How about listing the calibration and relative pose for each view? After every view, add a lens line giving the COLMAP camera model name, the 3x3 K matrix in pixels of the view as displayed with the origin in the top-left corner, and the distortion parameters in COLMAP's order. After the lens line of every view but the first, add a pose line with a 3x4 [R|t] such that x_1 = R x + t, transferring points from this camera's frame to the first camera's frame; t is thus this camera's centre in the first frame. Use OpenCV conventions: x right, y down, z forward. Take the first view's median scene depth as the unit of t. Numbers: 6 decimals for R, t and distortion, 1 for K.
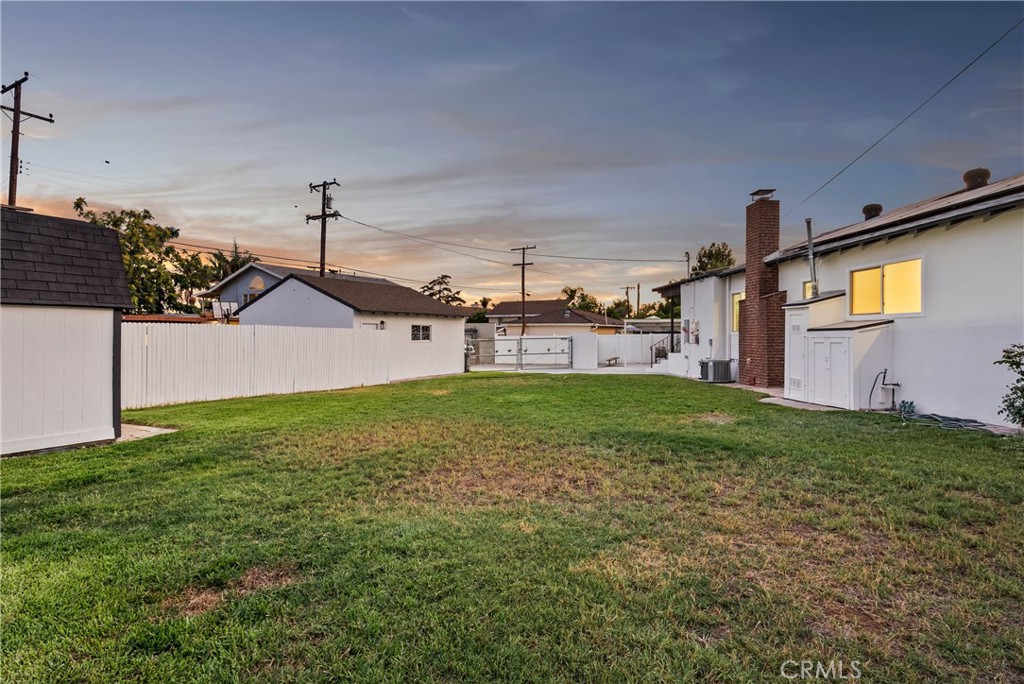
lens RADIAL K [[512.5, 0, 512.0], [0, 512.5, 342.0], [0, 0, 1]] dist [0.002191, 0.001429]
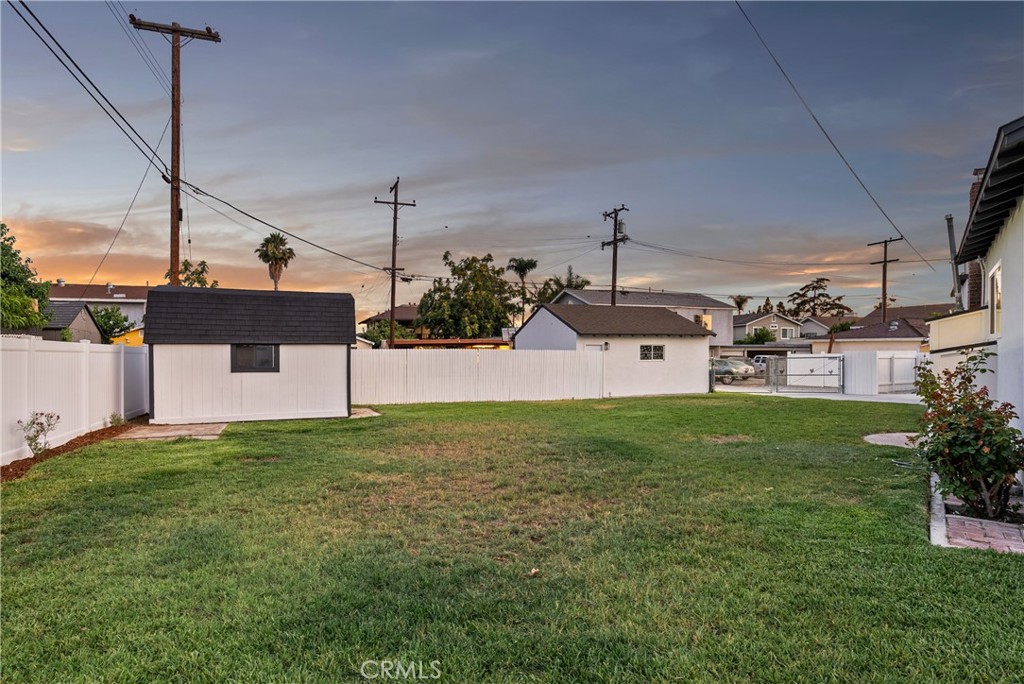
lens RADIAL K [[542.9, 0, 512.1], [0, 542.9, 370.7], [0, 0, 1]] dist [0.000820, -0.000004]
pose [[0.798504, 0.016282, -0.601770, 0.251166], [-0.003034, 0.999730, 0.023025, -0.005226], [0.601982, -0.016560, 0.798338, -0.052106]]
